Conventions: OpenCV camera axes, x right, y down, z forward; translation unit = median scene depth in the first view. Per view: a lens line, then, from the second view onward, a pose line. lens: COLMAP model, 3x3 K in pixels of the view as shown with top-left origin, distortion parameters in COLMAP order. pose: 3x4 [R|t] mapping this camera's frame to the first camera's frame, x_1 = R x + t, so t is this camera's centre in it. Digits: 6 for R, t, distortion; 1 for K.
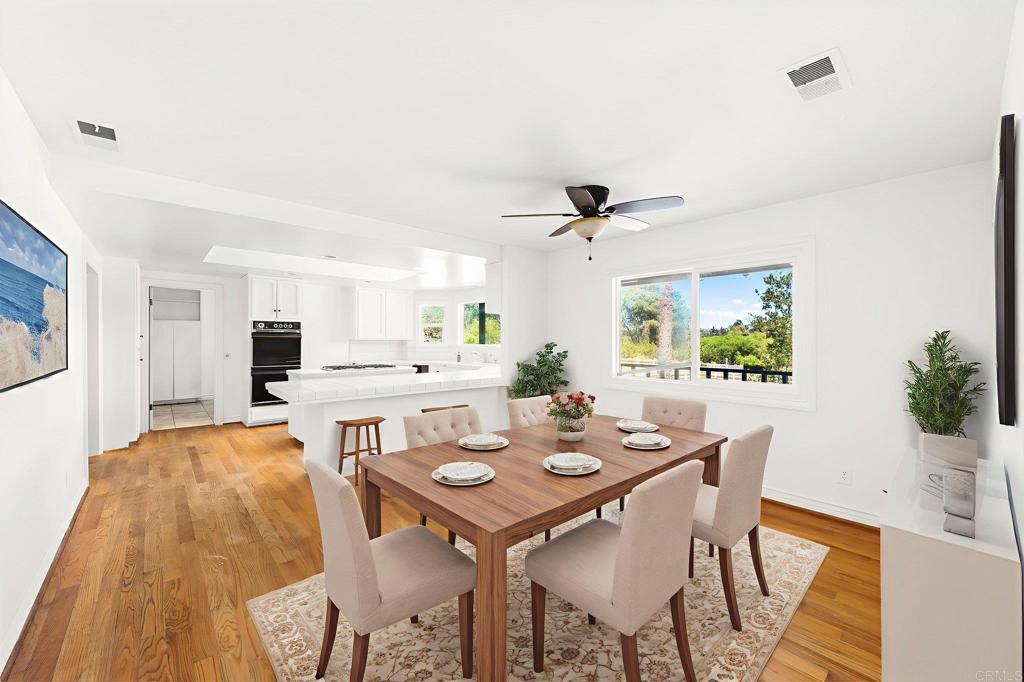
lens RADIAL K [[399.9, 0, 512.0], [0, 399.9, 341.0], [0, 0, 1]] dist [-0.001214, -0.000057]
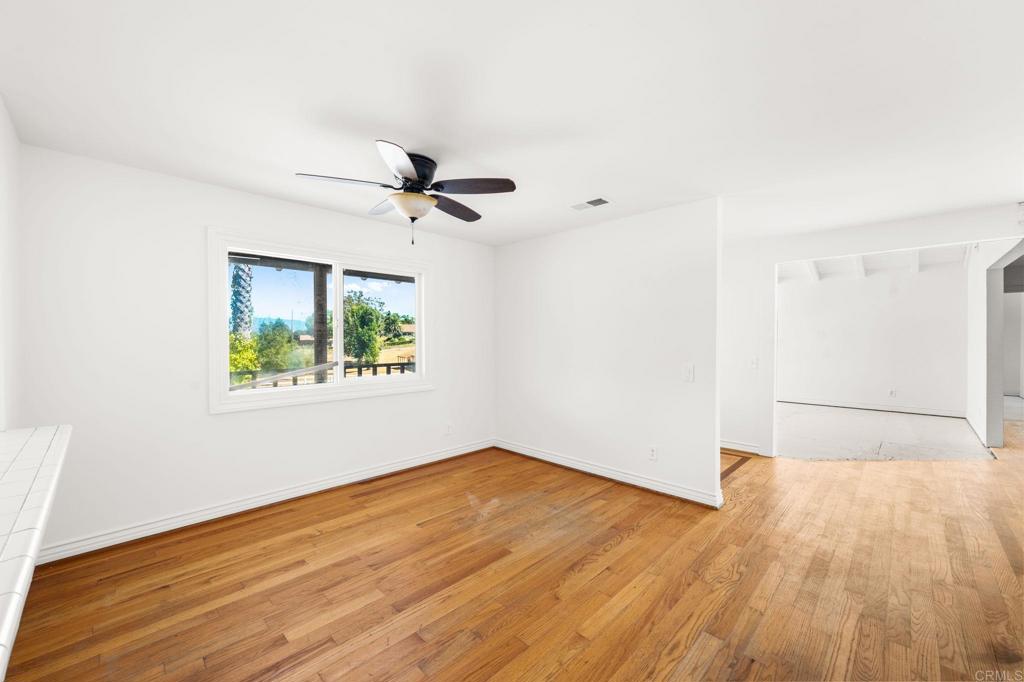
lens RADIAL K [[405.4, 0, 509.7], [0, 405.4, 340.4], [0, 0, 1]] dist [-0.000441, 0.000047]
pose [[-0.062529, -0.009048, 0.998002, -0.604677], [0.004677, 0.999945, 0.009358, -0.005231], [-0.998032, 0.005253, -0.062483, 0.761041]]
